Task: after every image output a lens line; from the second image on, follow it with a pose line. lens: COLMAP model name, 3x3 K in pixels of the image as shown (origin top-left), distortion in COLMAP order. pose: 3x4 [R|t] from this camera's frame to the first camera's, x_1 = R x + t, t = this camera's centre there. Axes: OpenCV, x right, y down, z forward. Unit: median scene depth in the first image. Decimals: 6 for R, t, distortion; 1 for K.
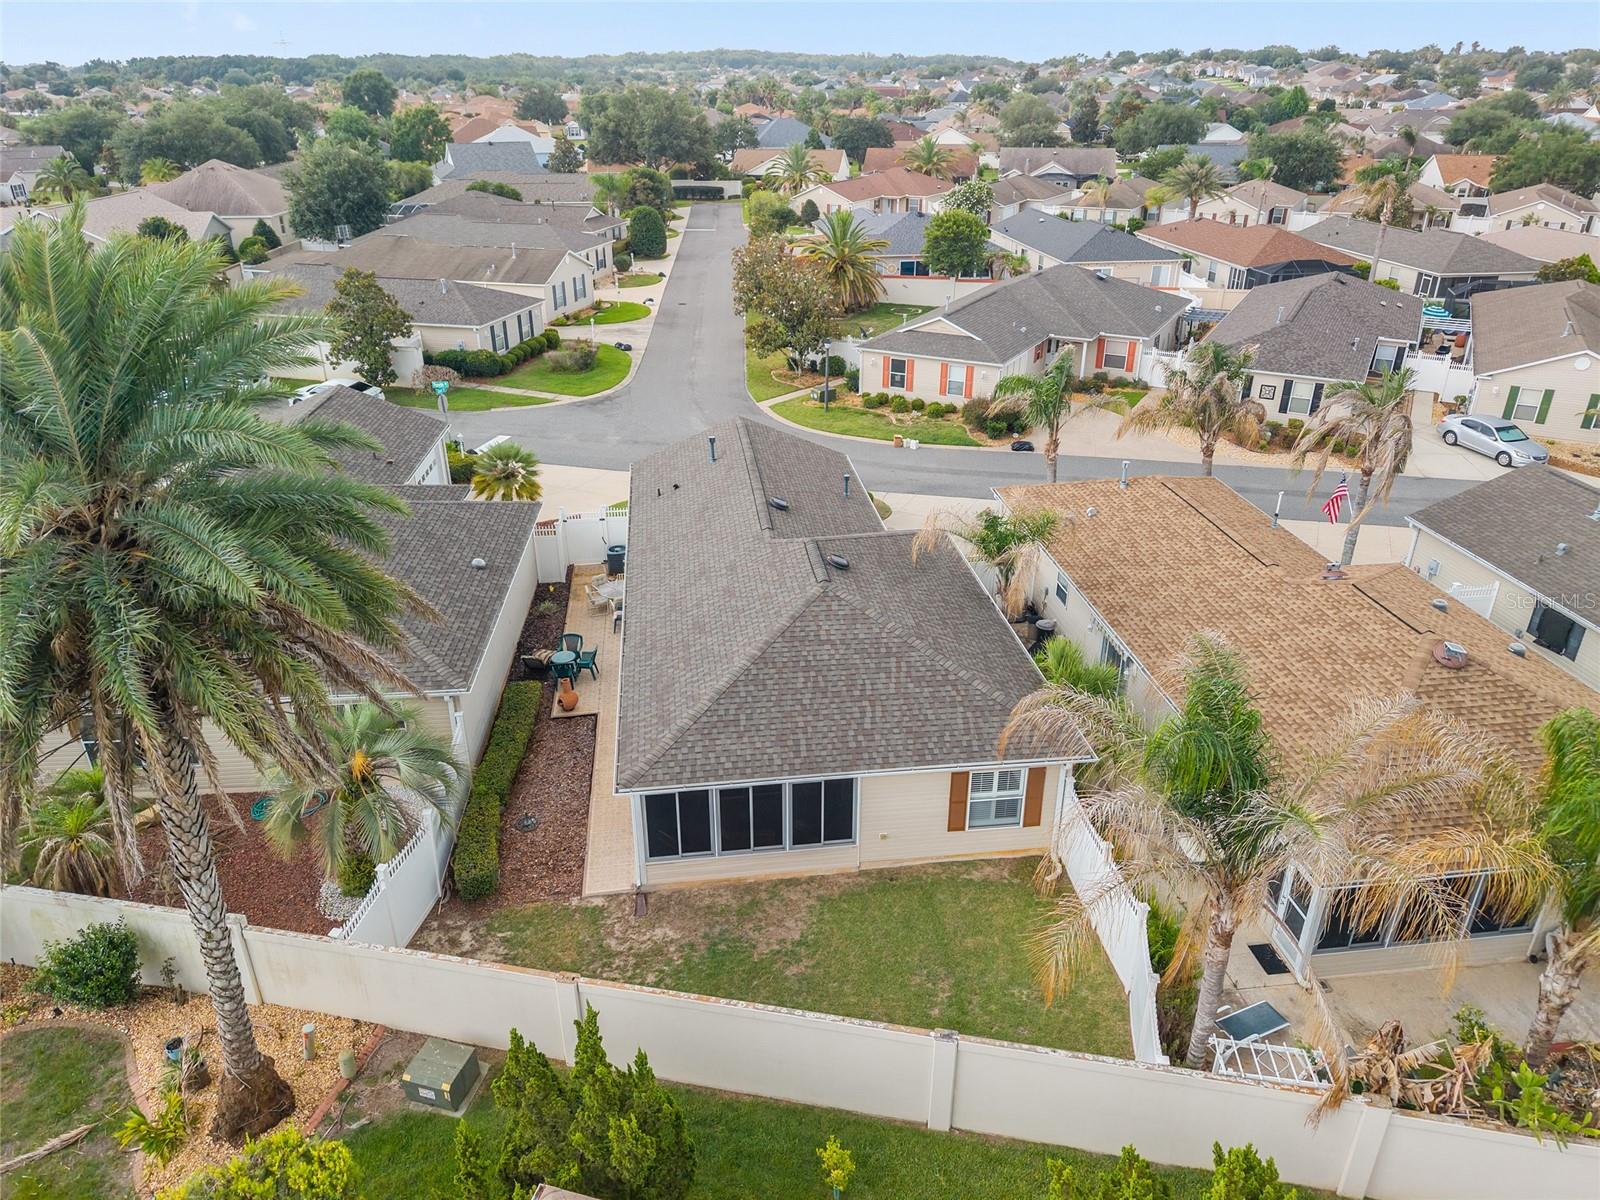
lens RADIAL K [[1078.8, 0, 798.4], [0, 1078.8, 600.3], [0, 0, 1]] dist [0.039214, -0.041150]
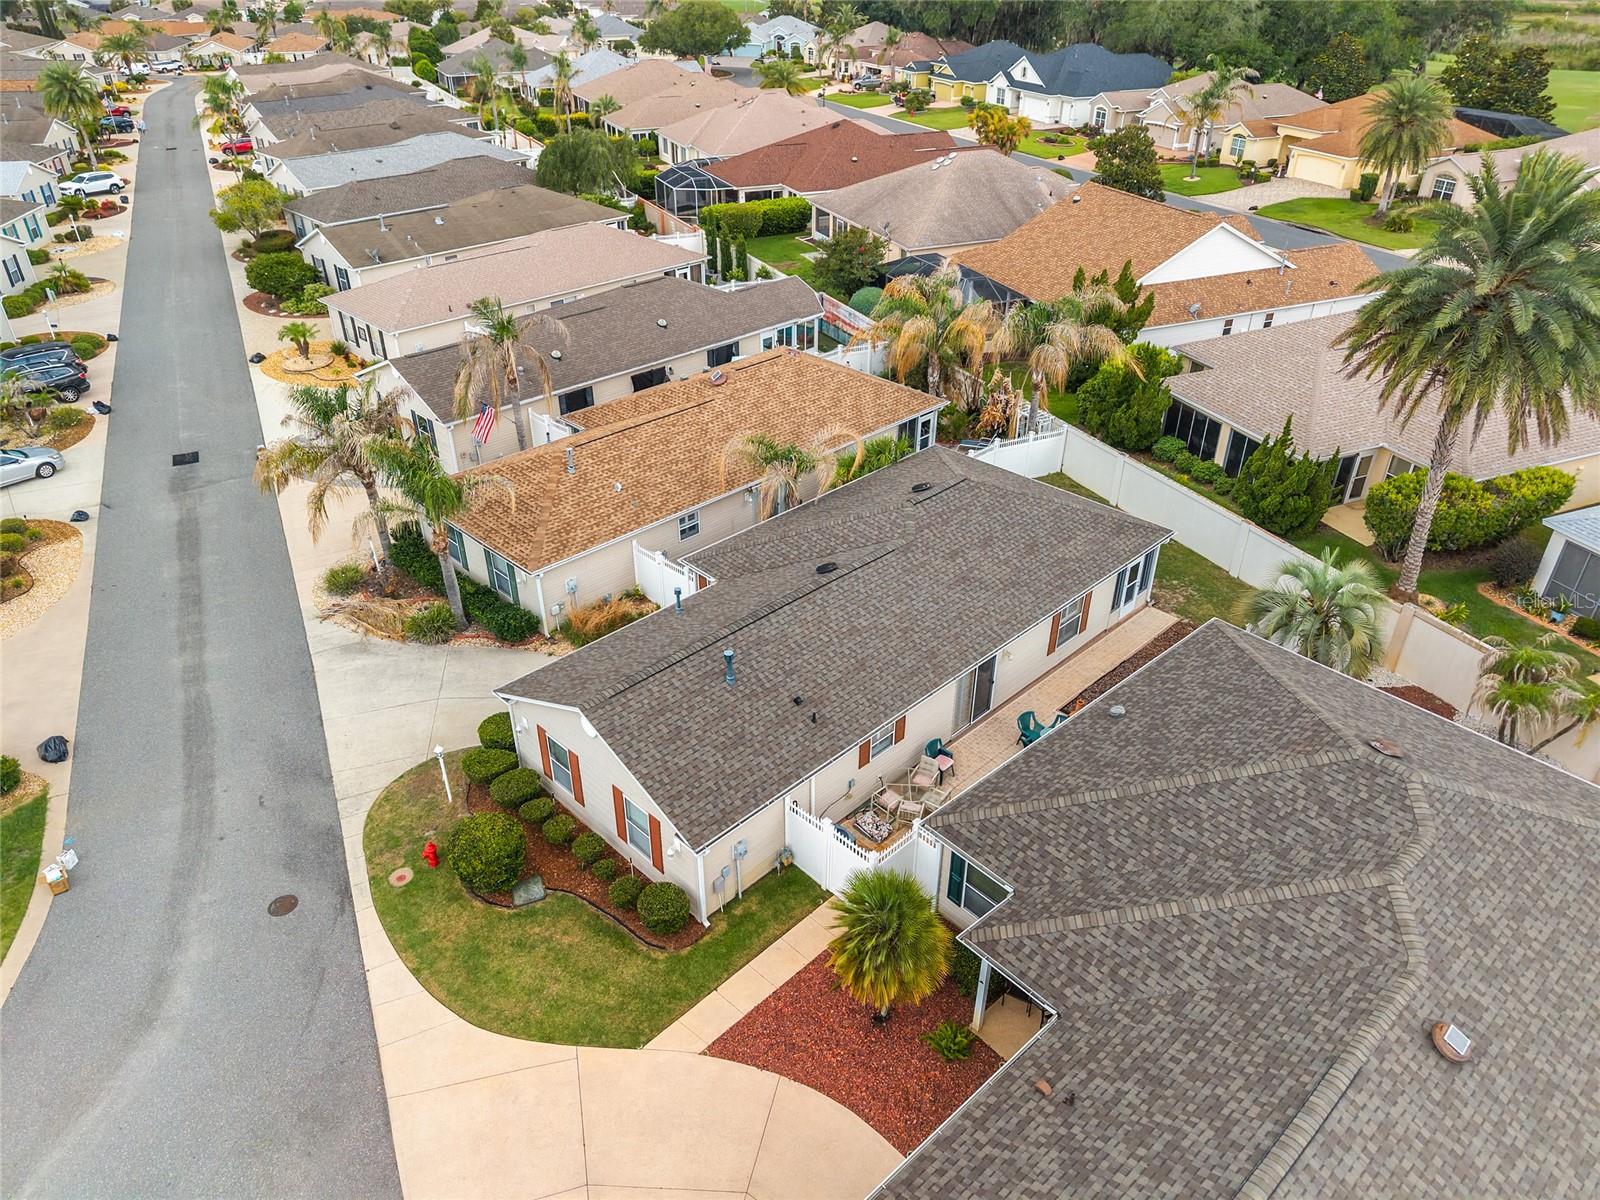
lens RADIAL K [[1075.1, 0, 787.1], [0, 1075.1, 602.8], [0, 0, 1]] dist [0.015811, -0.006286]
pose [[-0.607844, -0.418700, 0.674697, -0.403132], [0.350307, 0.621133, 0.701056, -0.465606], [-0.712609, 0.662483, -0.230878, 0.790499]]
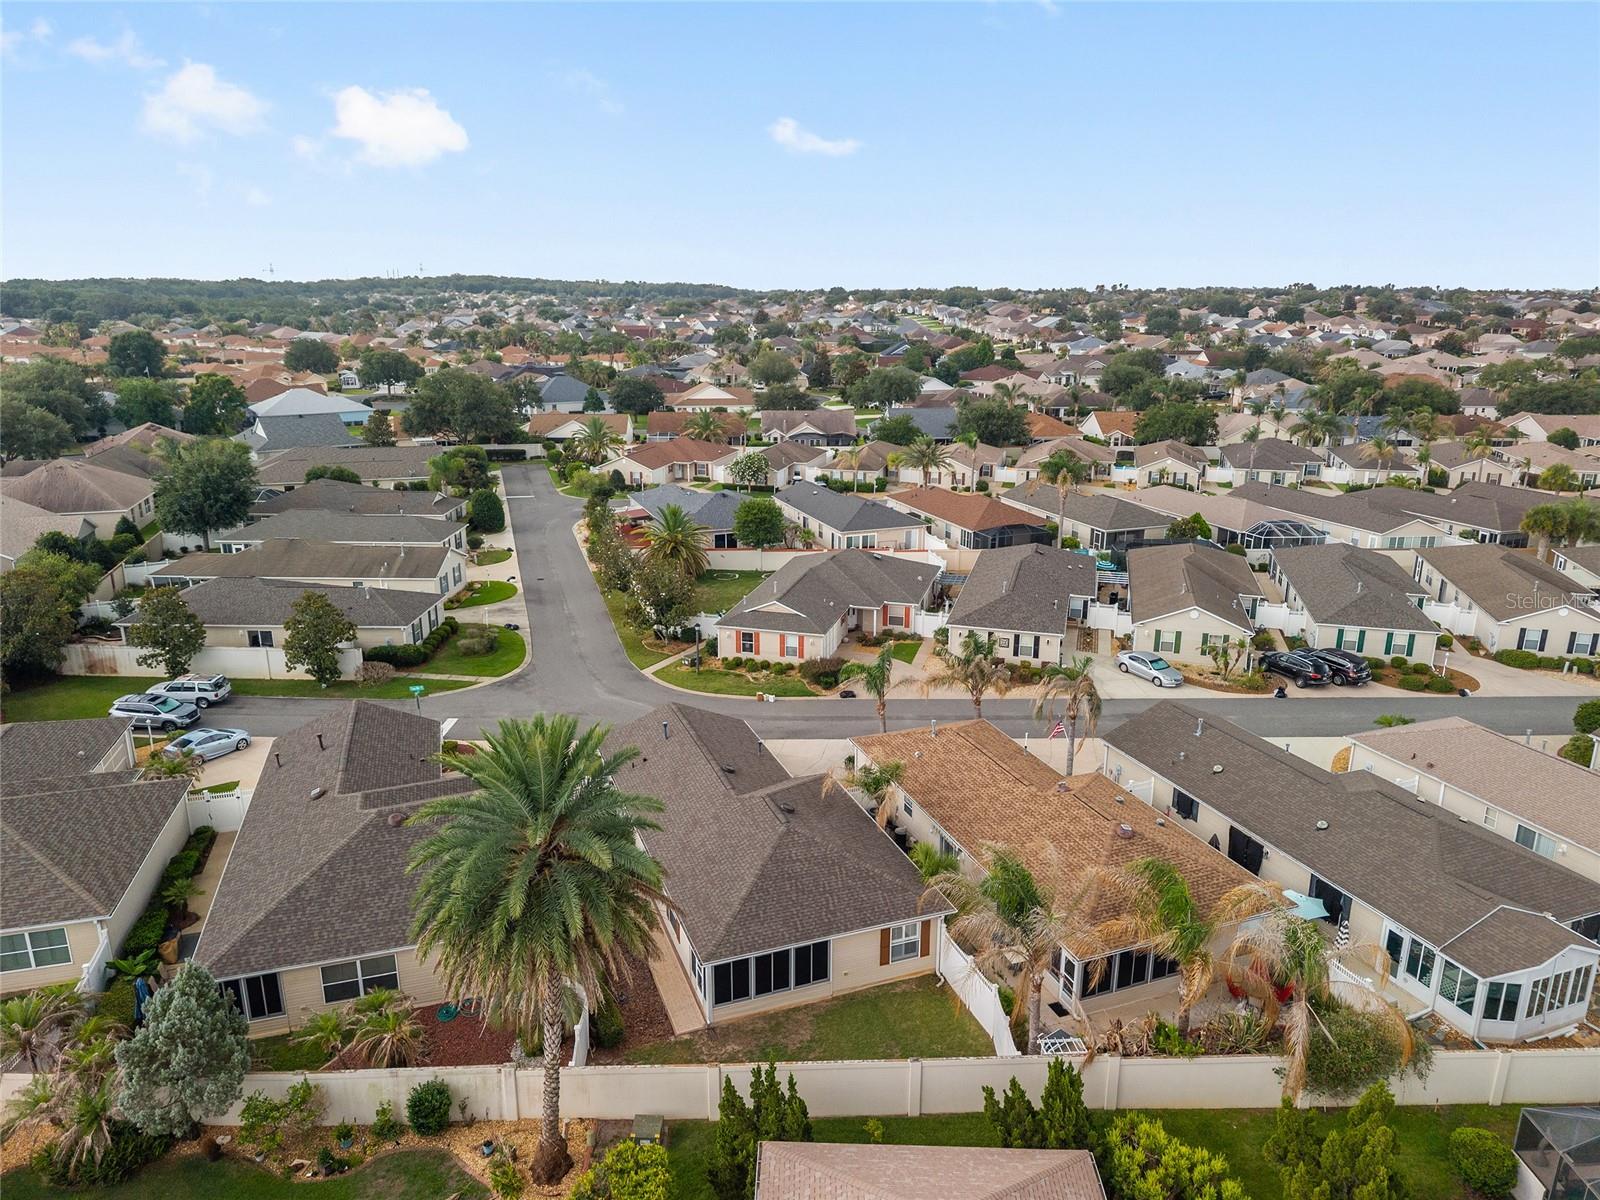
lens RADIAL K [[1083.4, 0, 792.5], [0, 1083.4, 594.6], [0, 0, 1]] dist [0.016434, -0.002506]
pose [[0.974072, -0.061746, 0.217648, -0.159444], [0.099565, 0.980861, -0.167330, -0.043465], [-0.203150, 0.184662, 0.961577, -0.353678]]
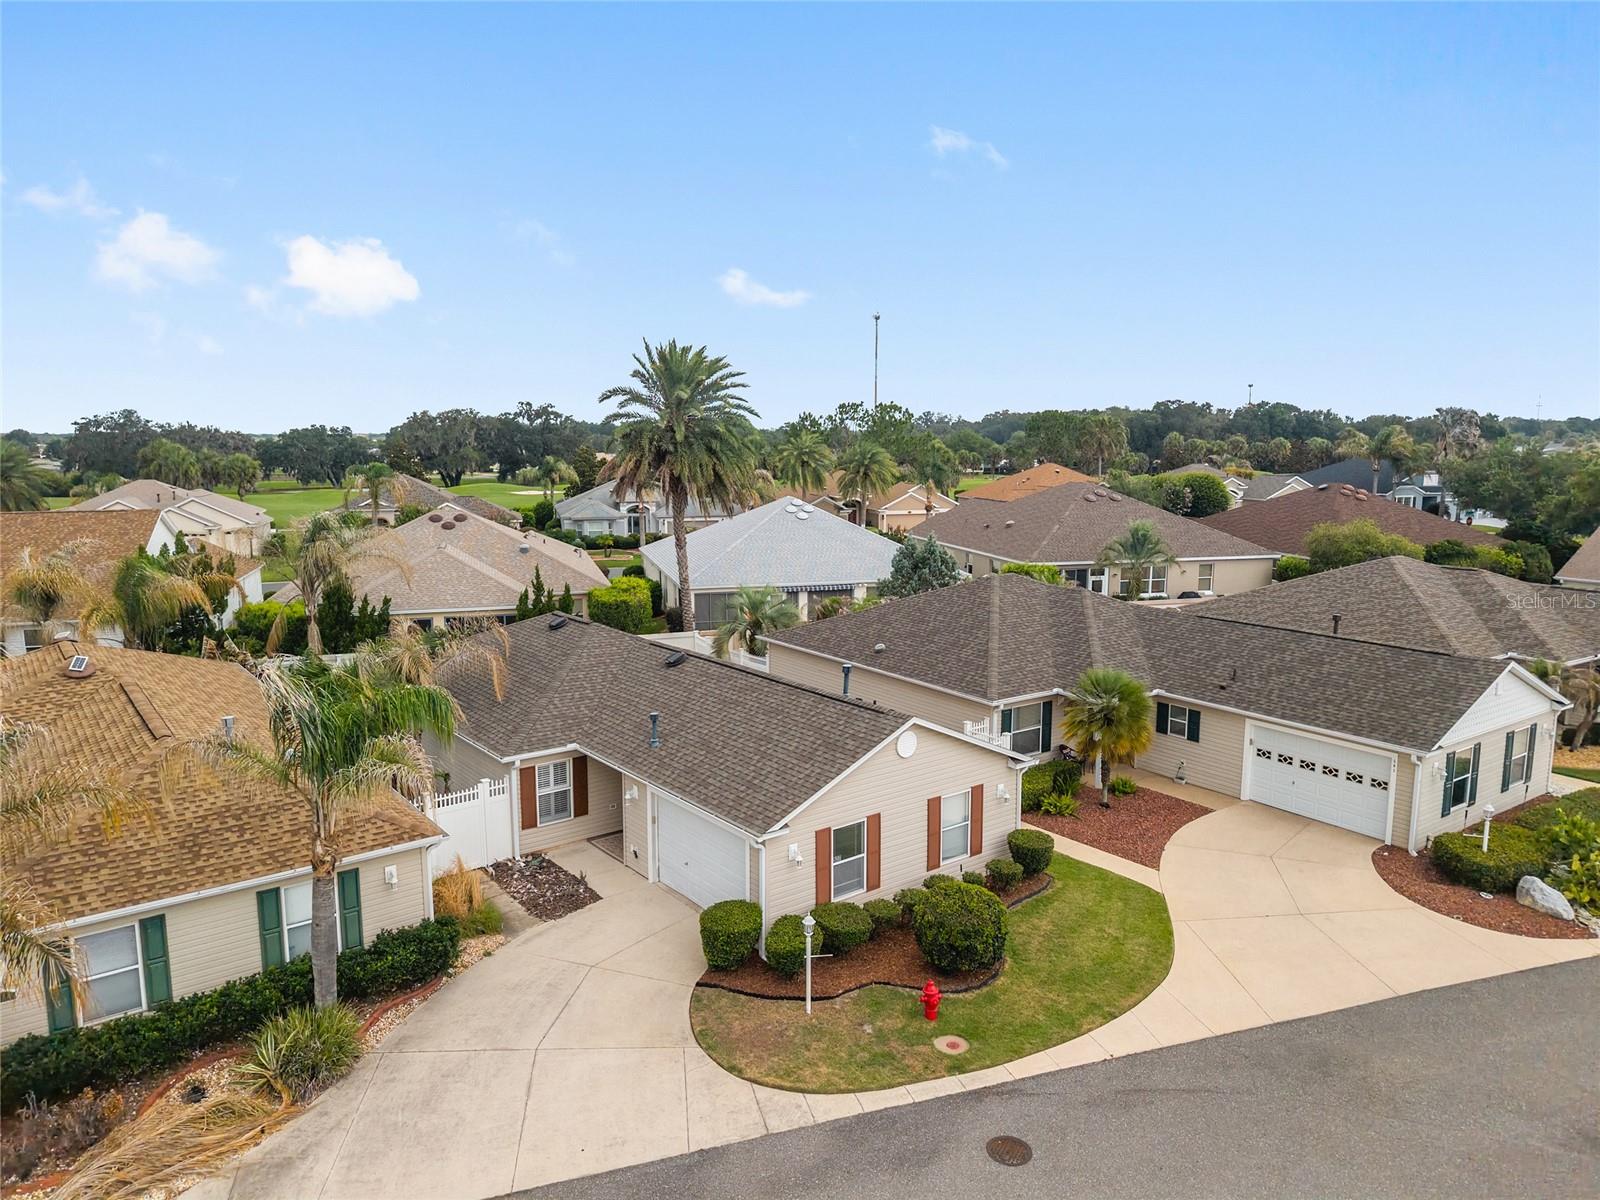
lens RADIAL K [[1072.0, 0, 796.9], [0, 1072.0, 597.6], [0, 0, 1]] dist [0.024462, -0.017241]
pose [[-0.861008, 0.079944, -0.502269, 0.216134], [-0.219606, 0.832322, 0.508933, -0.389994], [0.458736, 0.548497, -0.699080, 1.037151]]
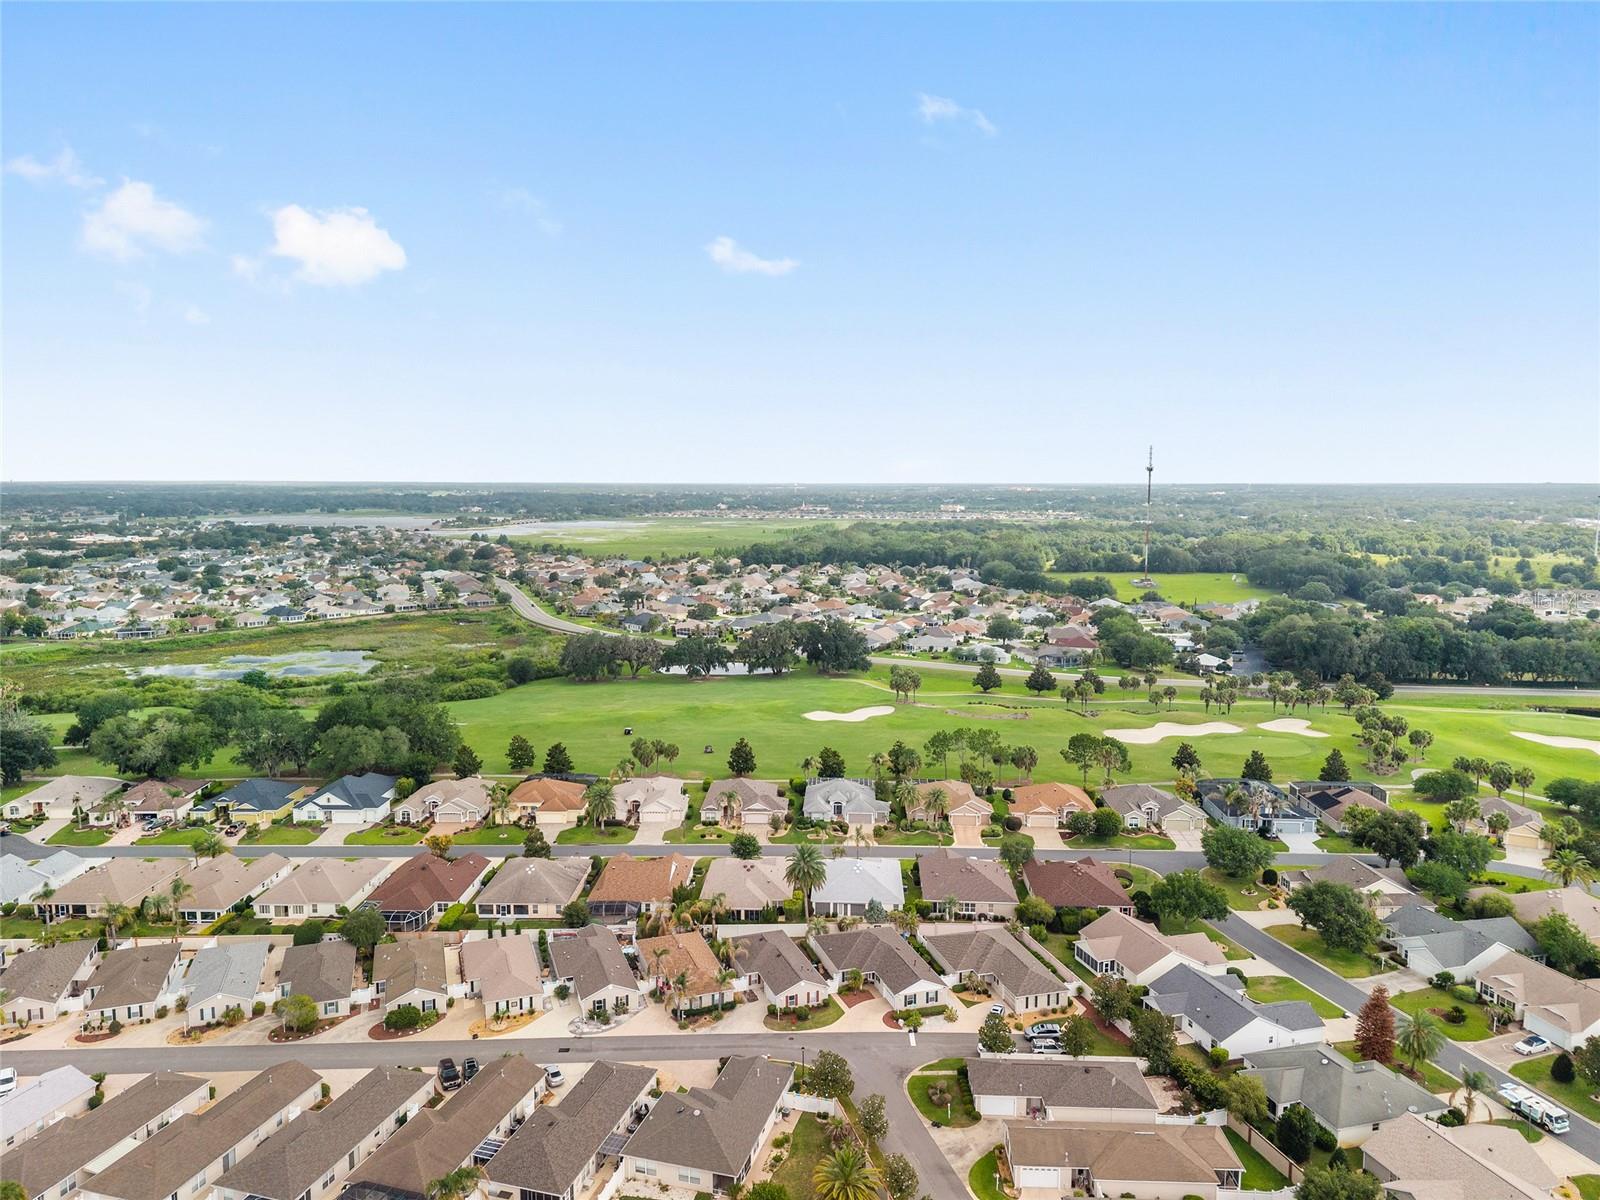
lens RADIAL K [[1086.3, 0, 800.0], [0, 1086.3, 600.0], [0, 0, 1]] dist [0.052797, -0.083239]
pose [[-0.974704, 0.026716, -0.221899, 0.594183], [-0.097521, 0.842496, 0.529802, -2.571486], [0.201103, 0.538040, -0.818578, 2.646153]]
